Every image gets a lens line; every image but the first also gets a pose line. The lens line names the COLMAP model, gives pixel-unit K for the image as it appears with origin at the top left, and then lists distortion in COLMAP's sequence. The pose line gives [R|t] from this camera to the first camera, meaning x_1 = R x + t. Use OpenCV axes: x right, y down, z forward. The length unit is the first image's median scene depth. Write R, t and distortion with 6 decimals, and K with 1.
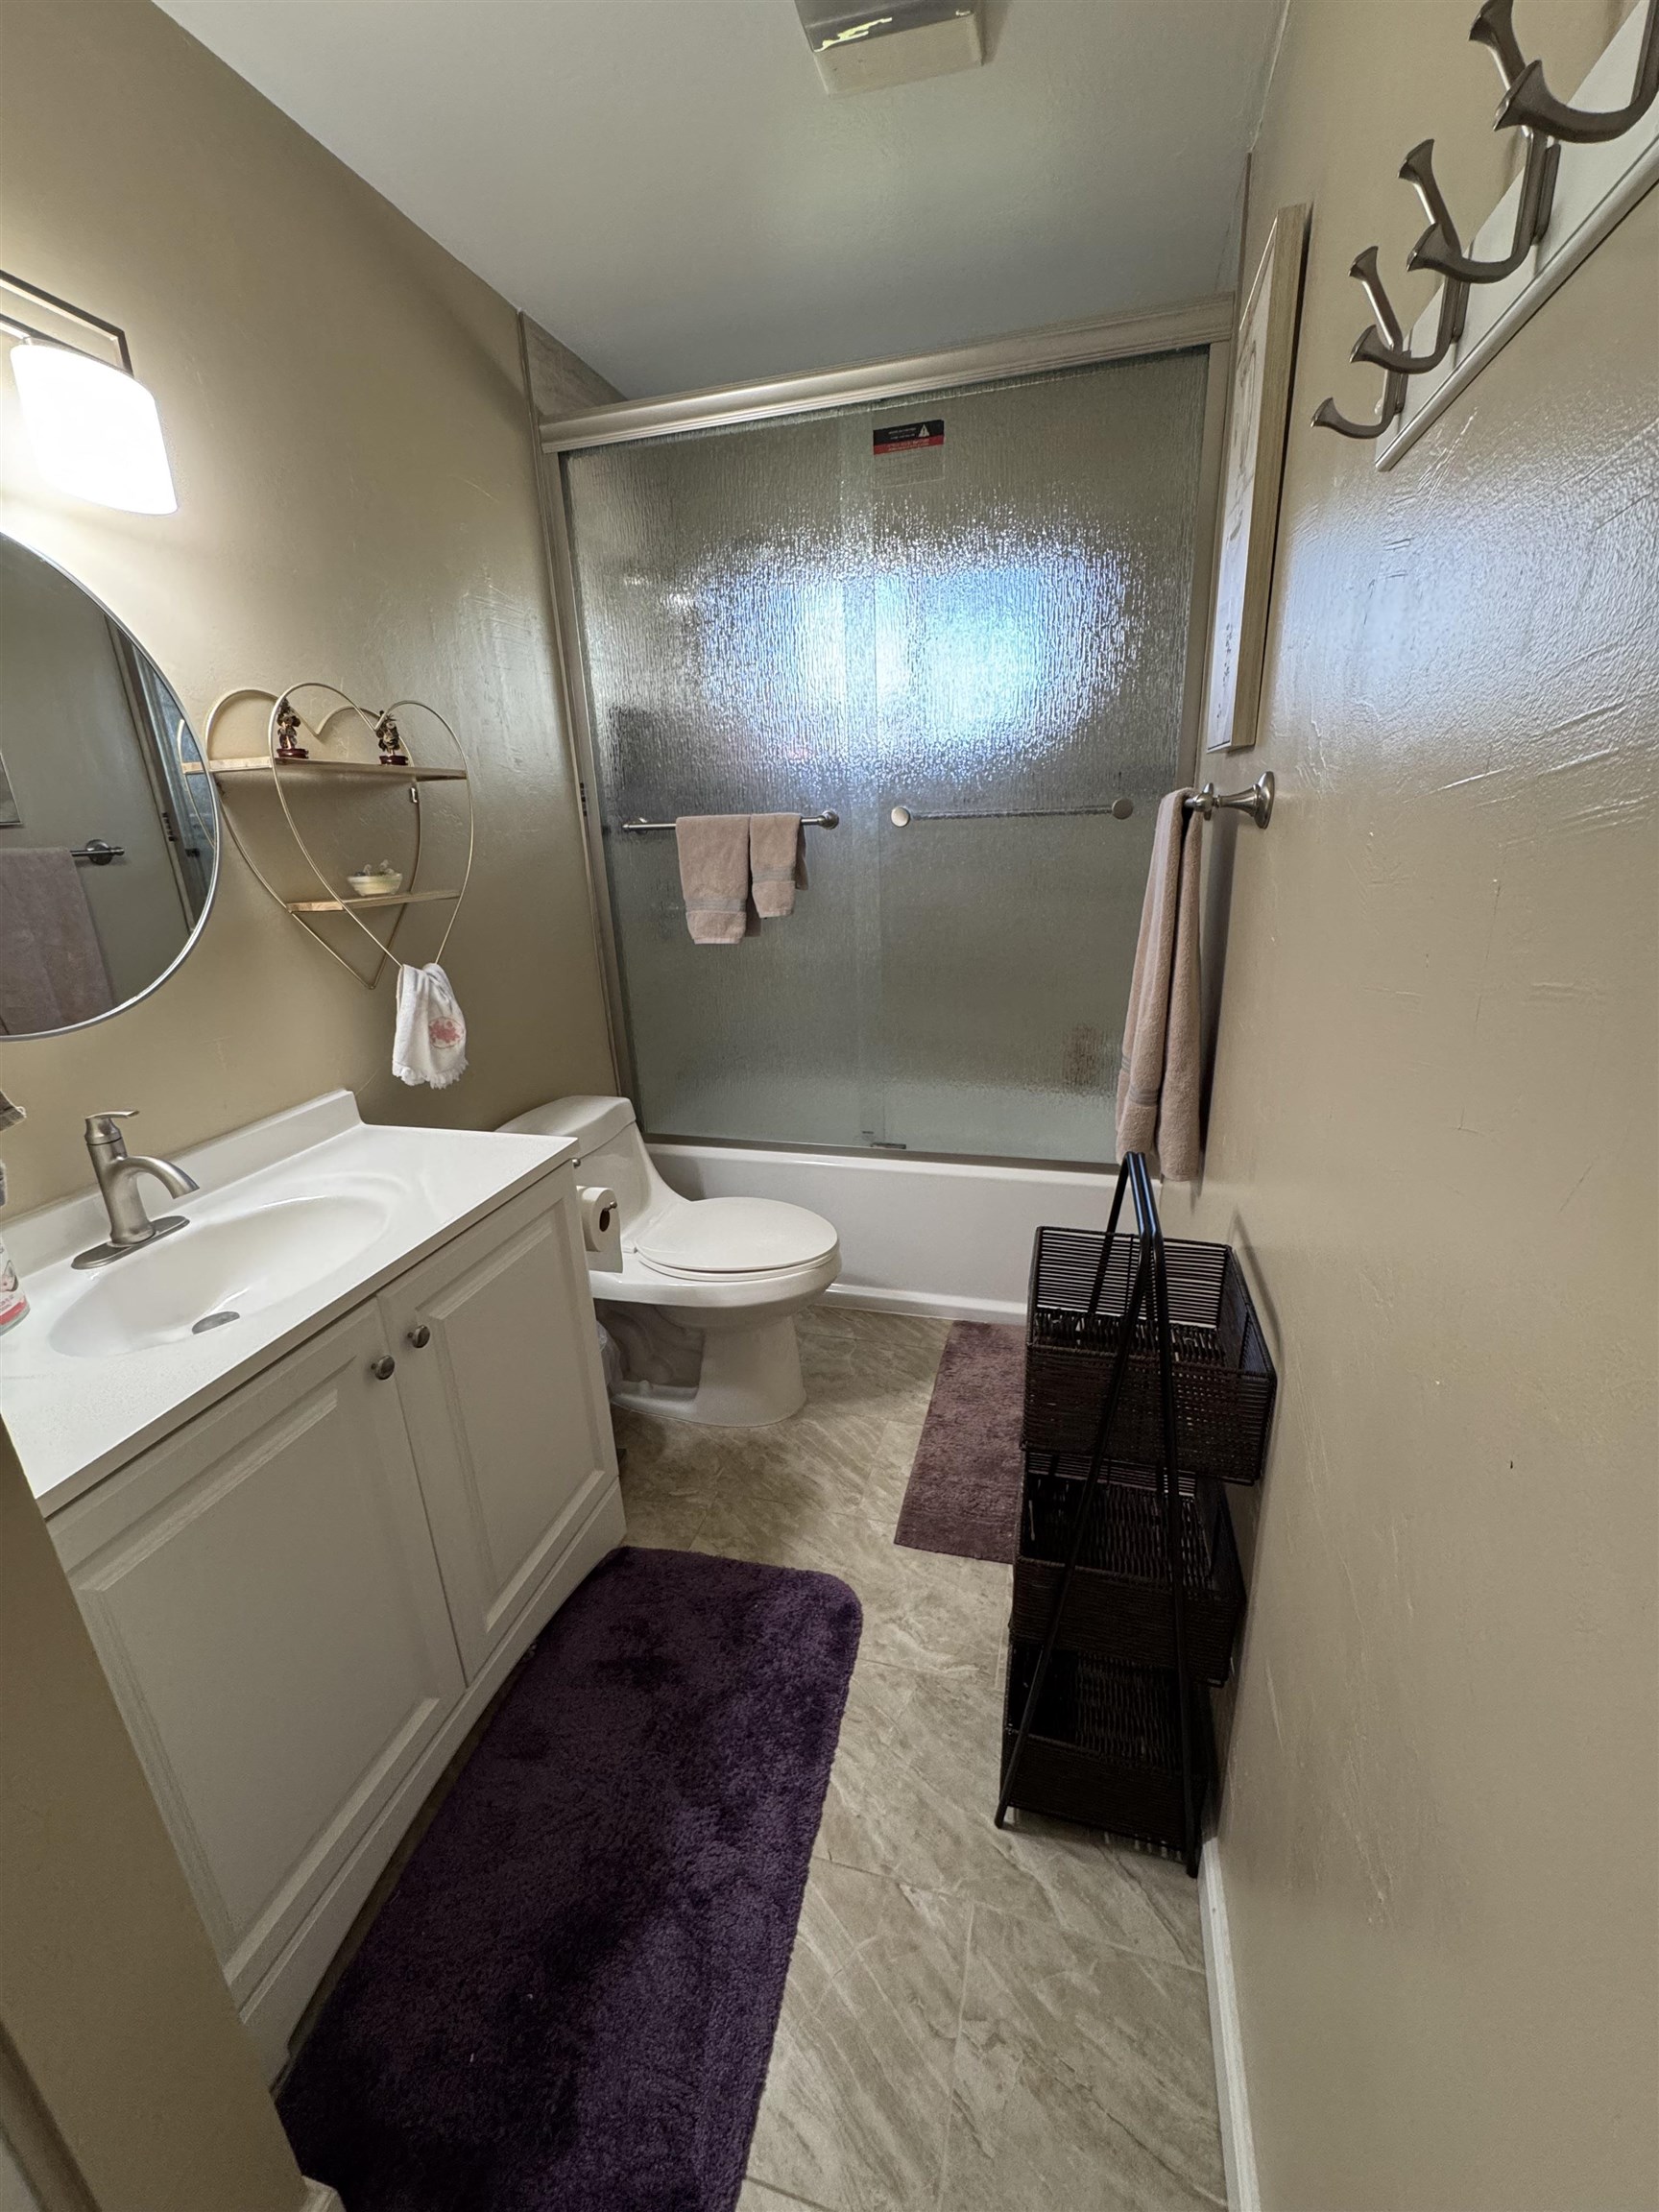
lens RADIAL K [[880.4, 0, 830.1], [0, 880.4, 1098.2], [0, 0, 1]] dist [-0.003442, -0.000187]
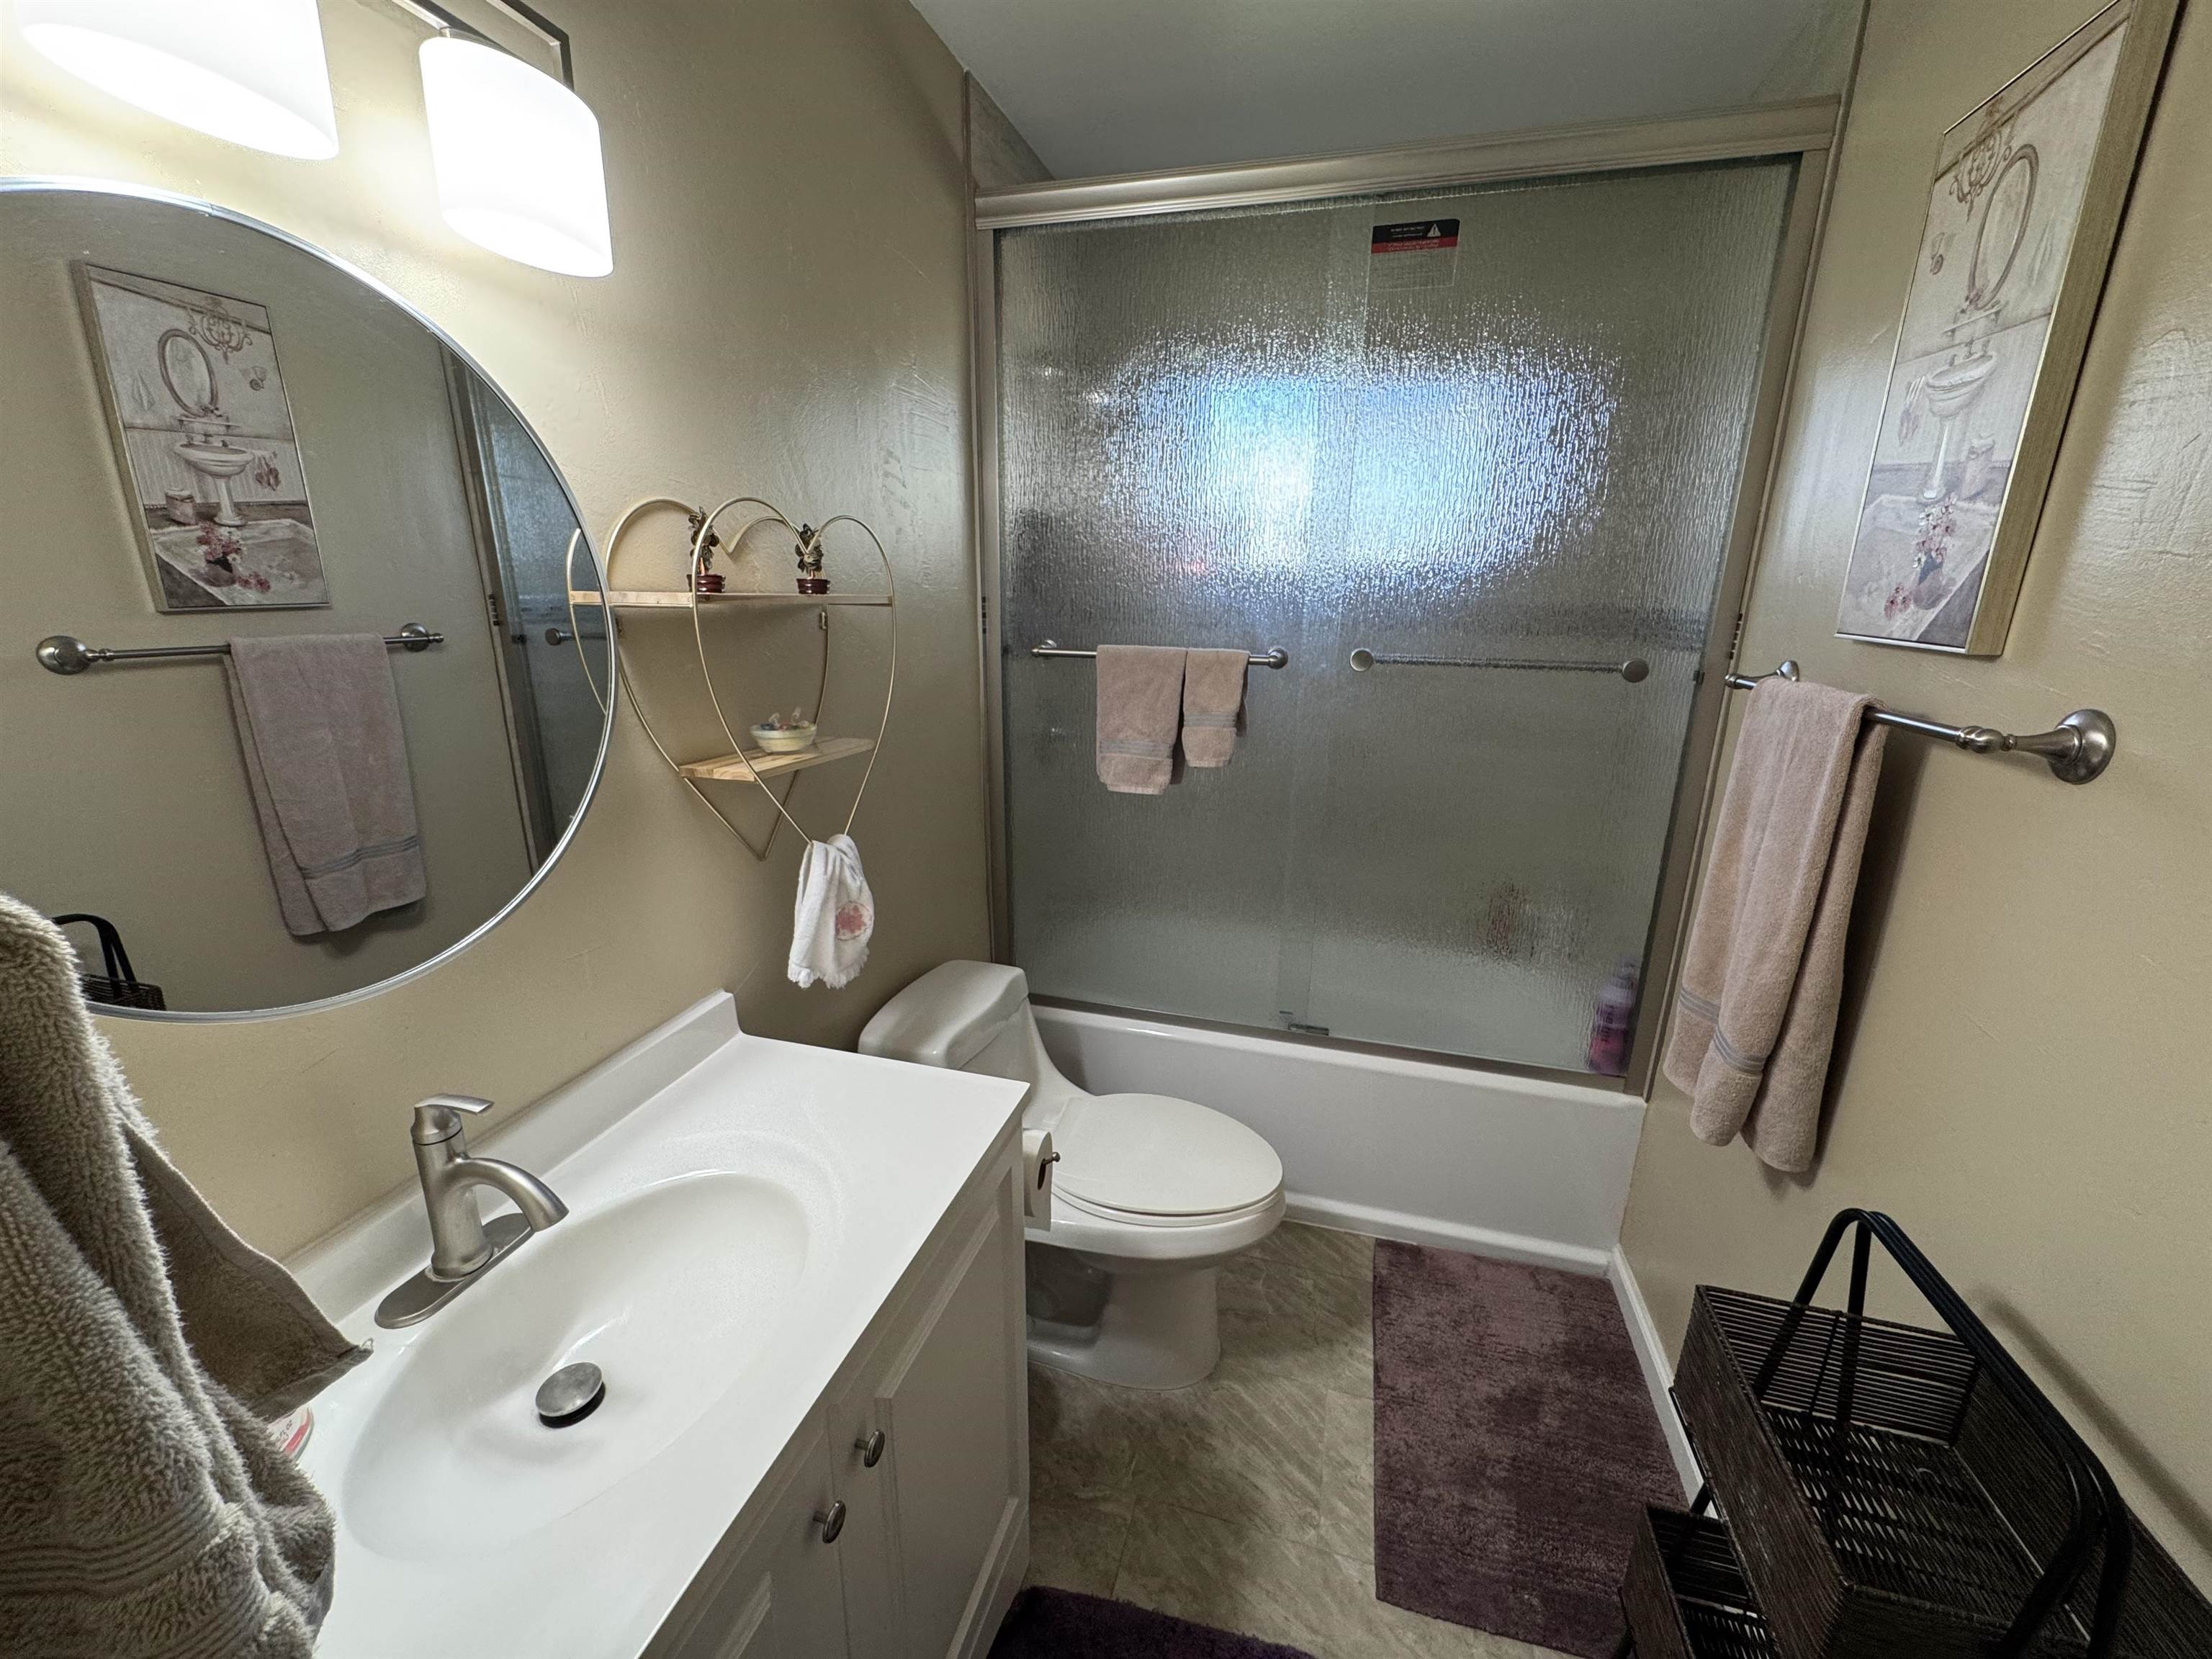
lens RADIAL K [[880.4, 0, 1108.9], [0, 880.4, 825.0], [0, 0, 1]] dist [-0.003442, -0.000187]
pose [[0.998548, 0.053060, 0.009355, -0.184804], [-0.052539, 0.997411, -0.049102, -0.115317], [-0.011936, 0.048539, 0.998750, 0.166199]]
